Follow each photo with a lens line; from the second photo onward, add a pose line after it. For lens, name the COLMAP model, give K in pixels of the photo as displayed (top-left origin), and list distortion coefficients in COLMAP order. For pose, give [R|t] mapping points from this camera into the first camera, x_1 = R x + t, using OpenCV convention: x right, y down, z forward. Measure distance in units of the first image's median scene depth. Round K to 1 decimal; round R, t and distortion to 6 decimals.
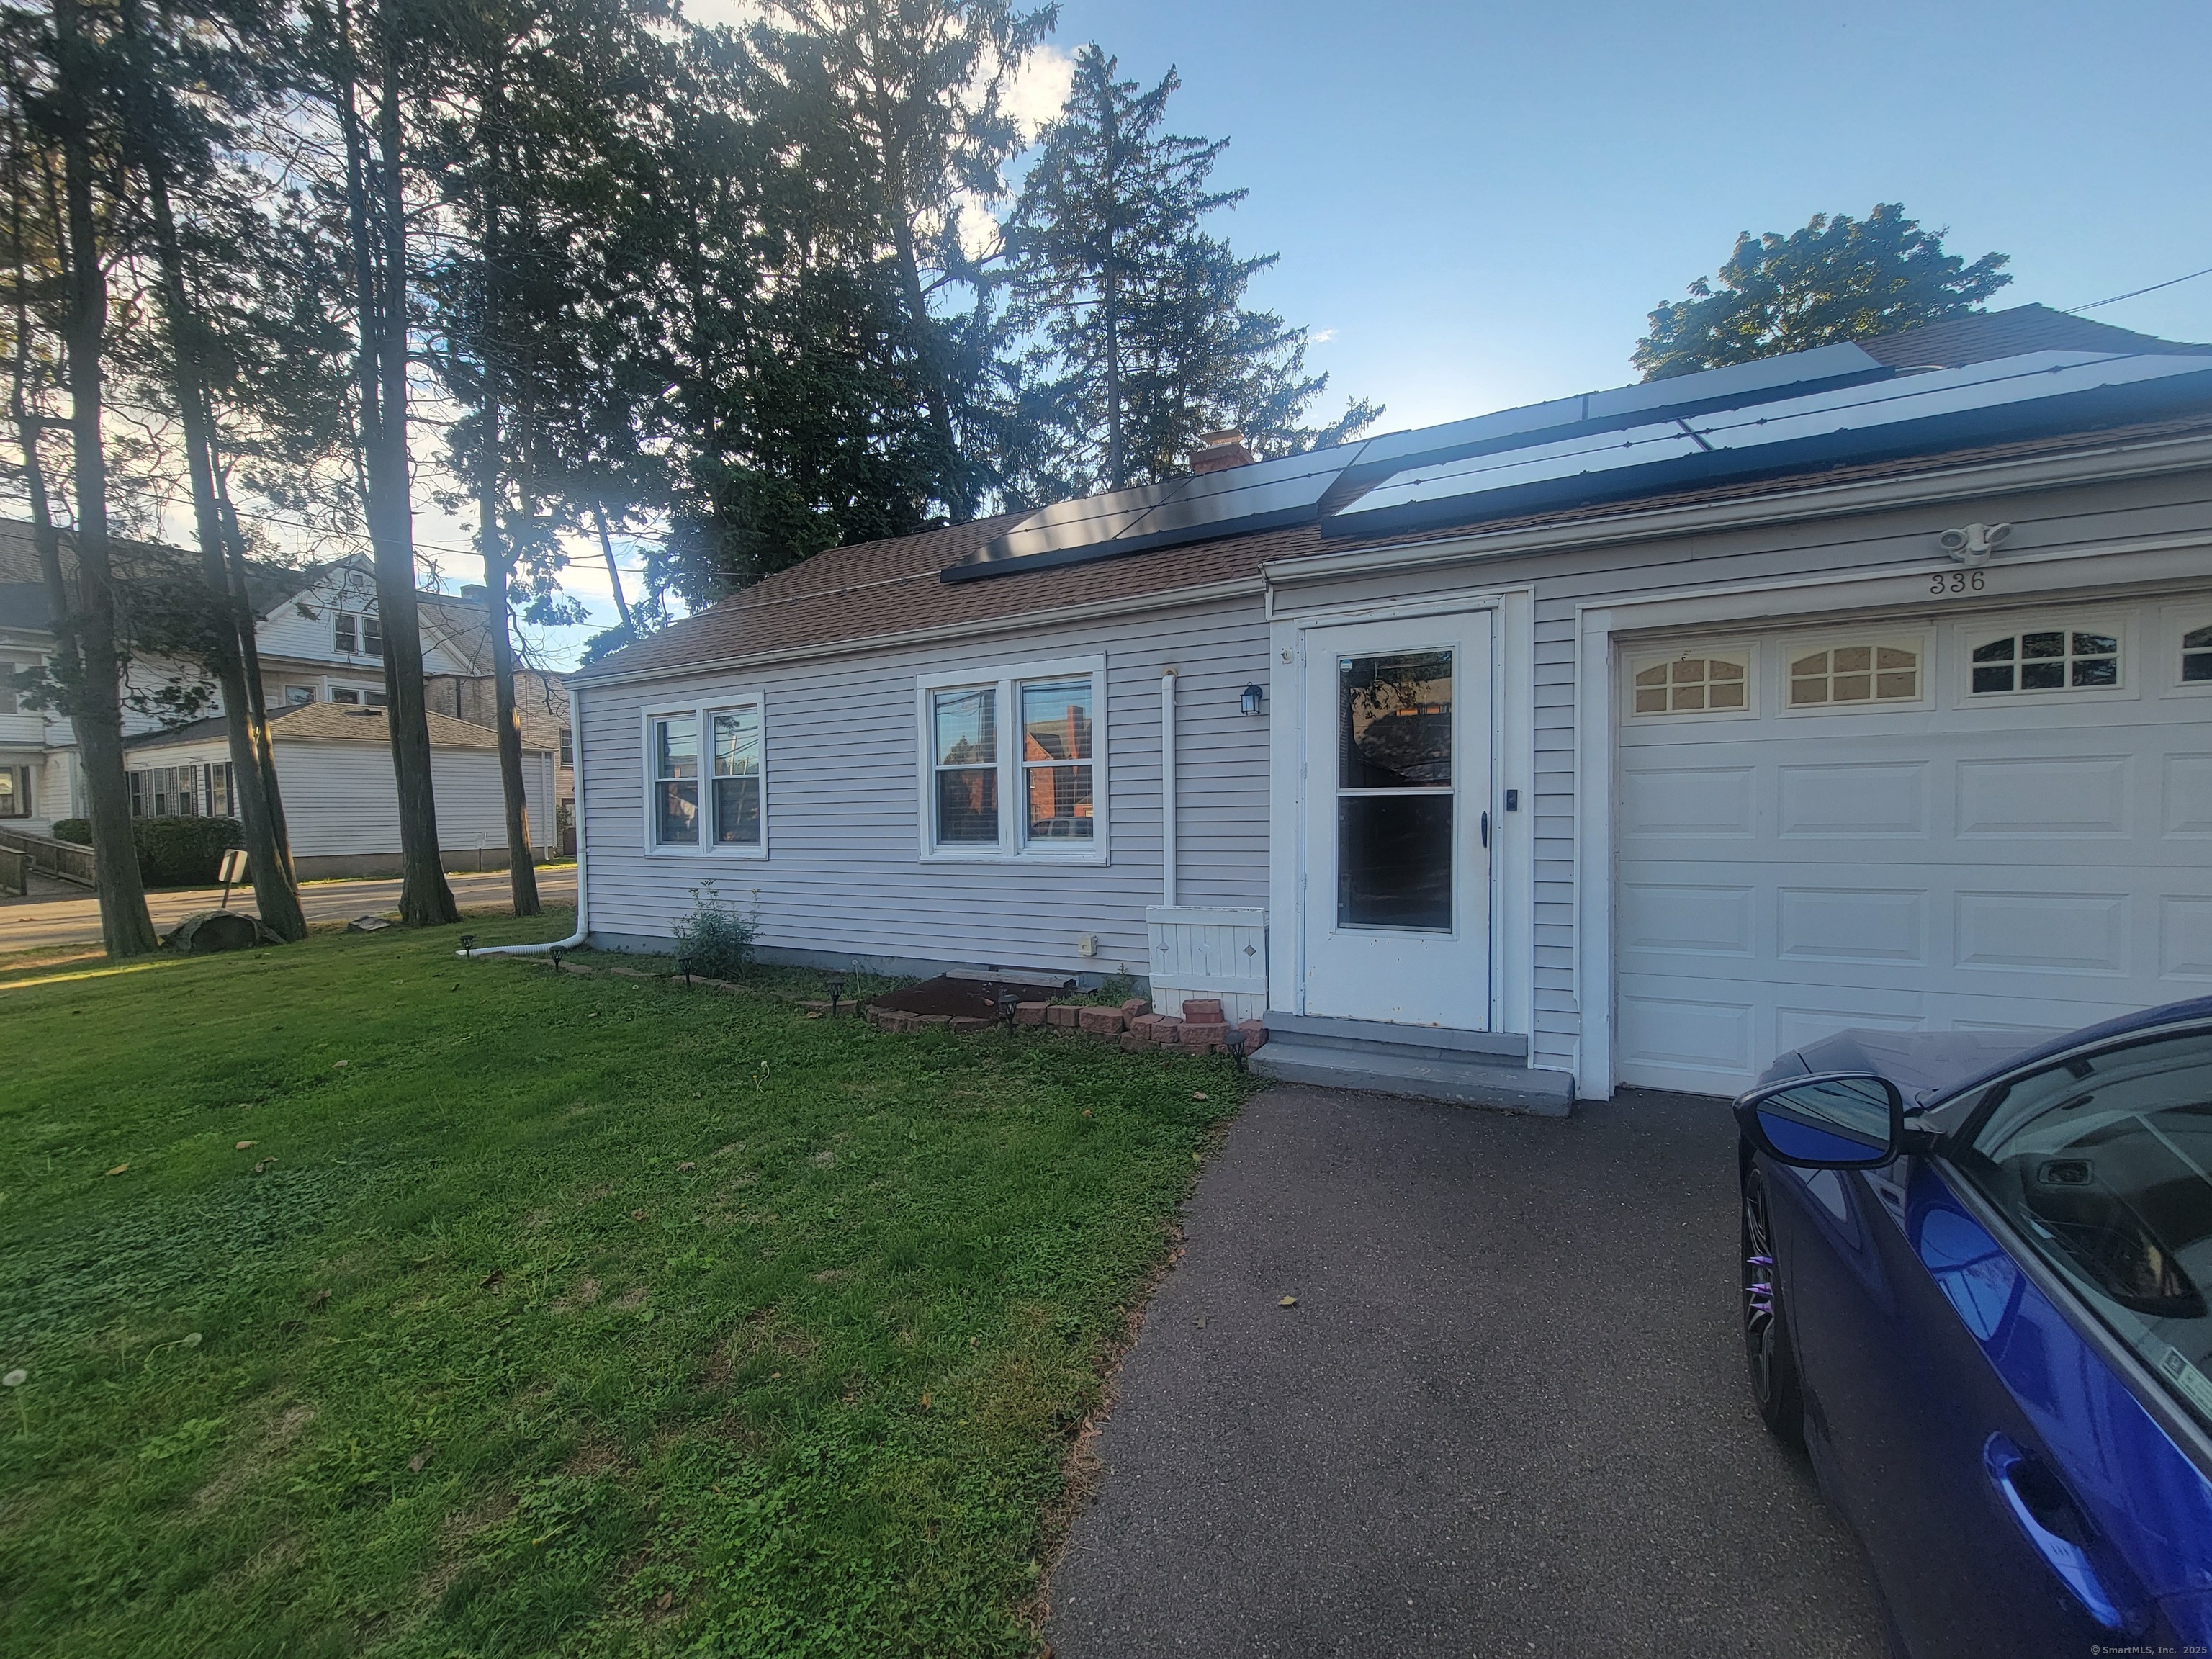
lens RADIAL K [[896.4, 0, 1106.9], [0, 896.4, 829.4], [0, 0, 1]] dist [0.000454, 0.000218]
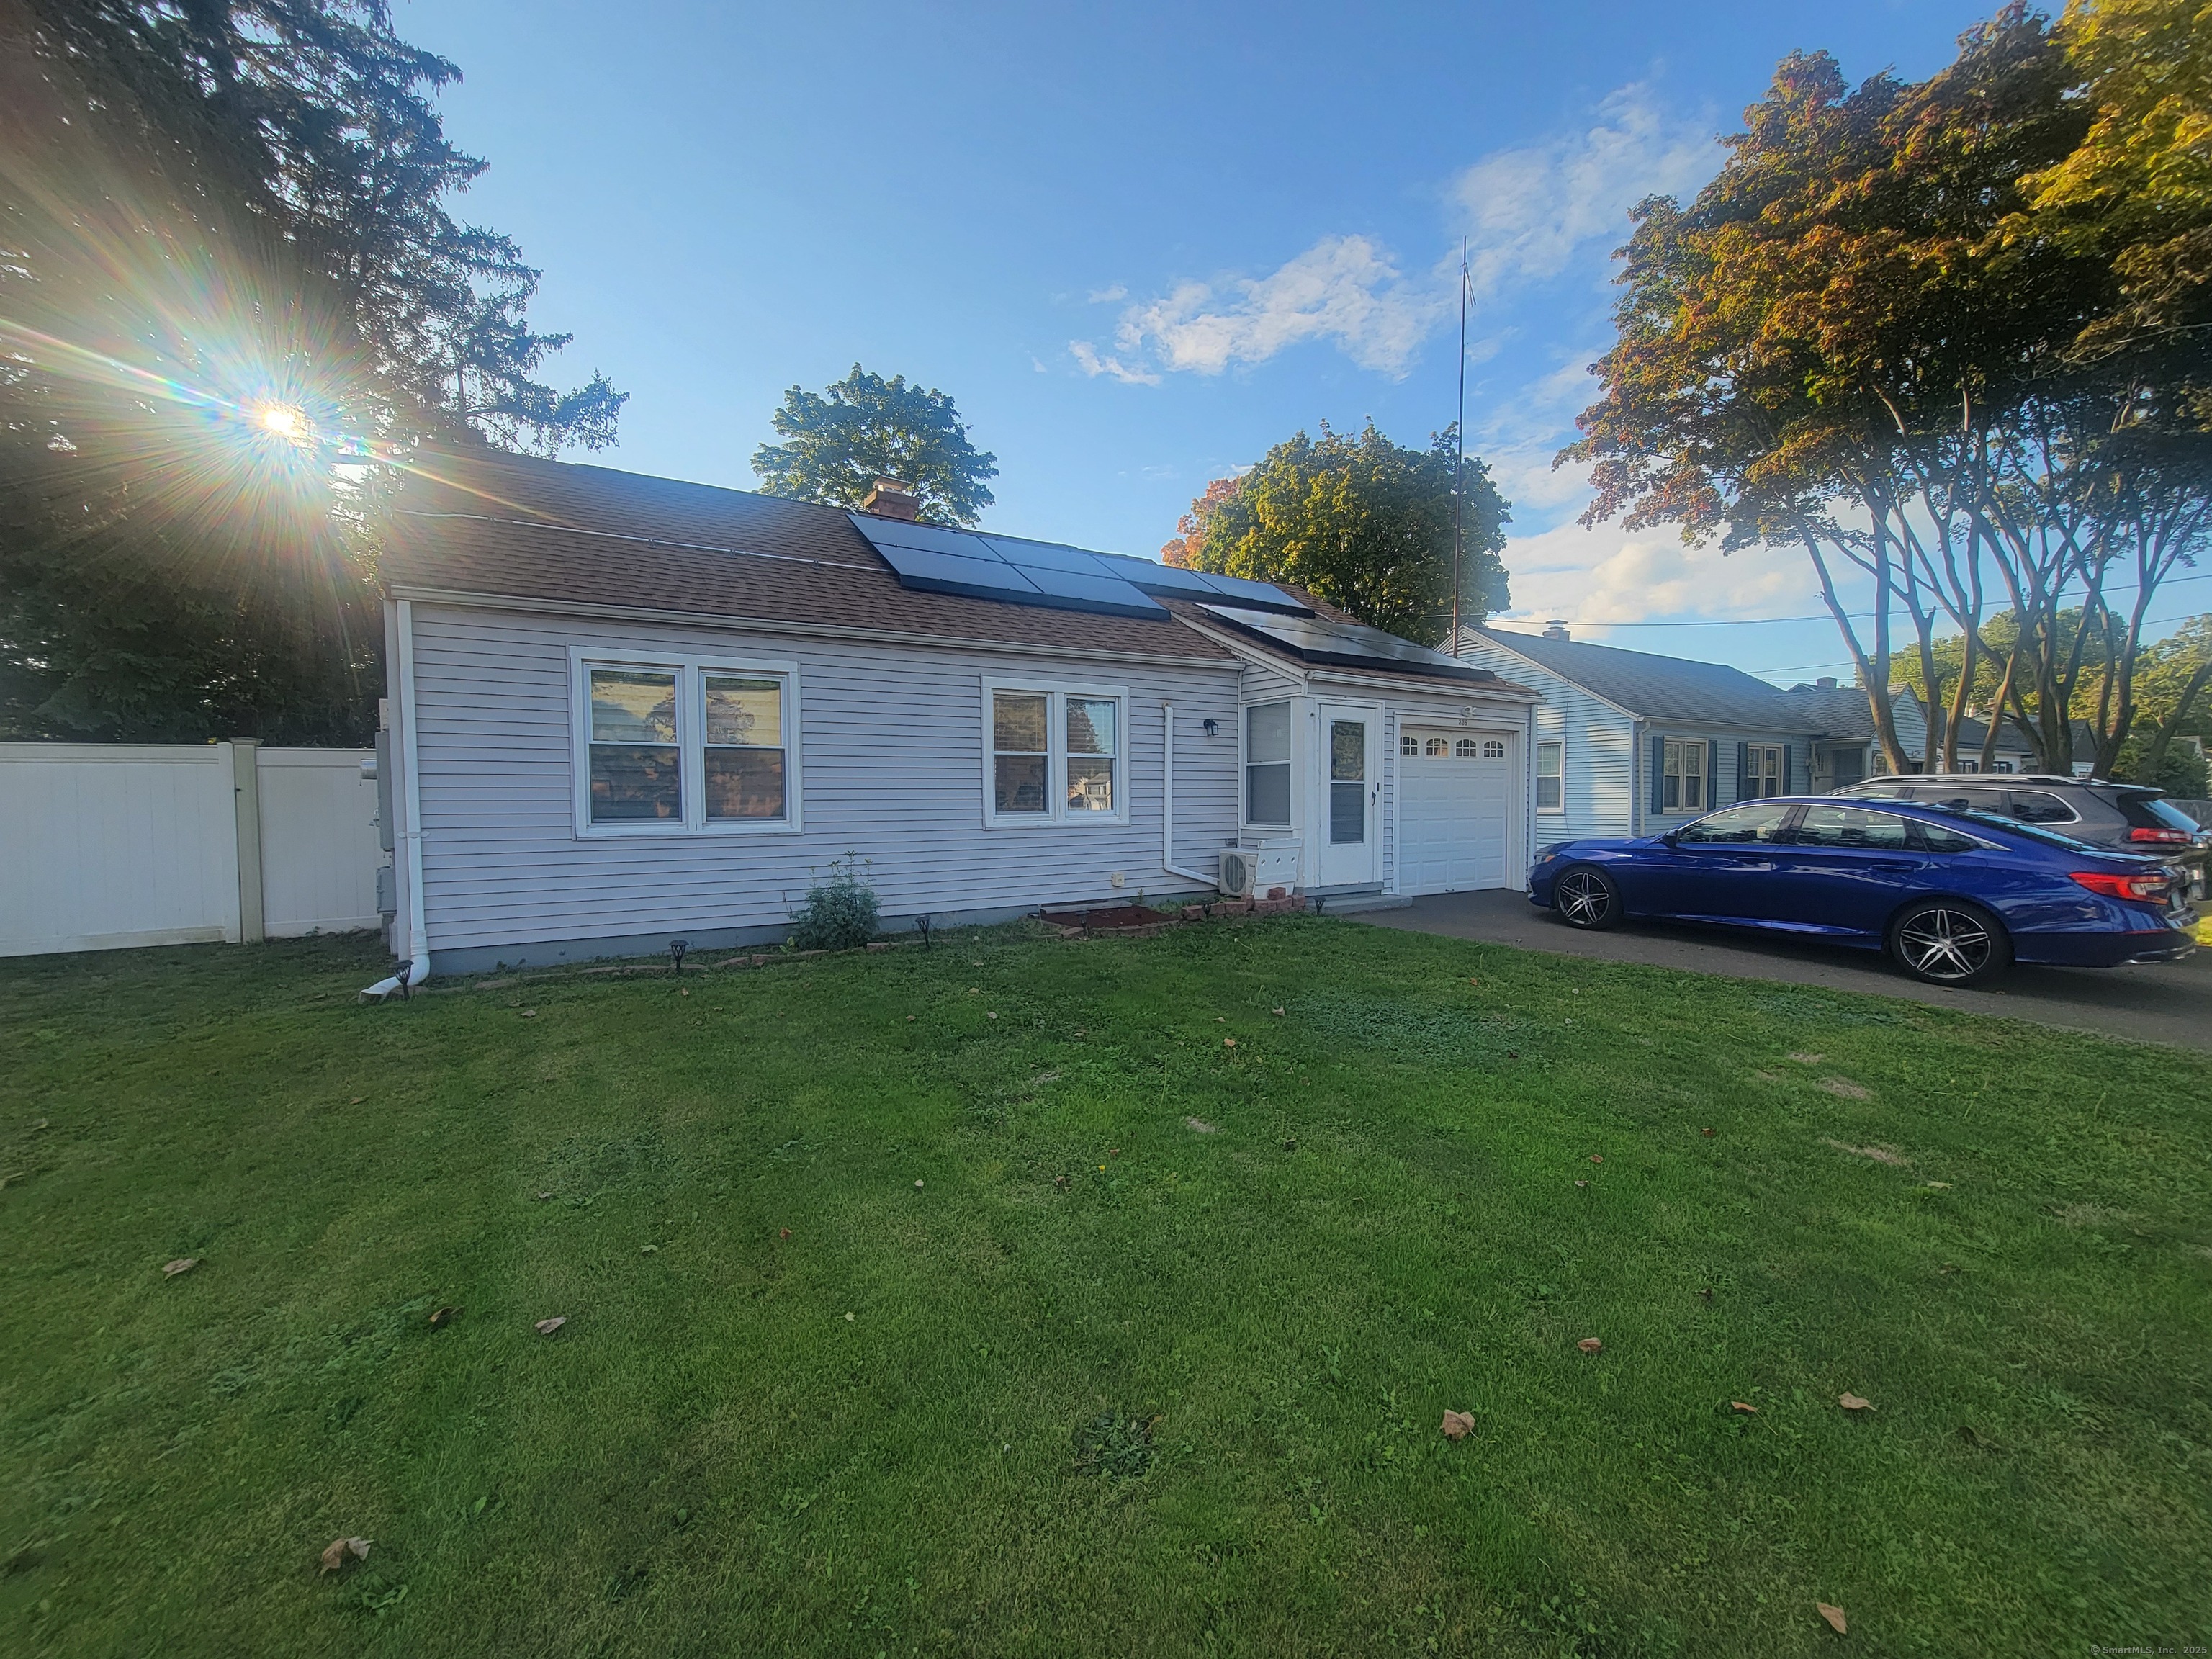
lens RADIAL K [[896.4, 0, 1104.5], [0, 896.4, 834.3], [0, 0, 1]] dist [0.000454, 0.000218]
pose [[0.491295, -0.020758, 0.870746, -1.067571], [0.018878, 0.999735, 0.013182, 0.027260], [-0.870789, 0.009962, 0.491557, 0.226716]]
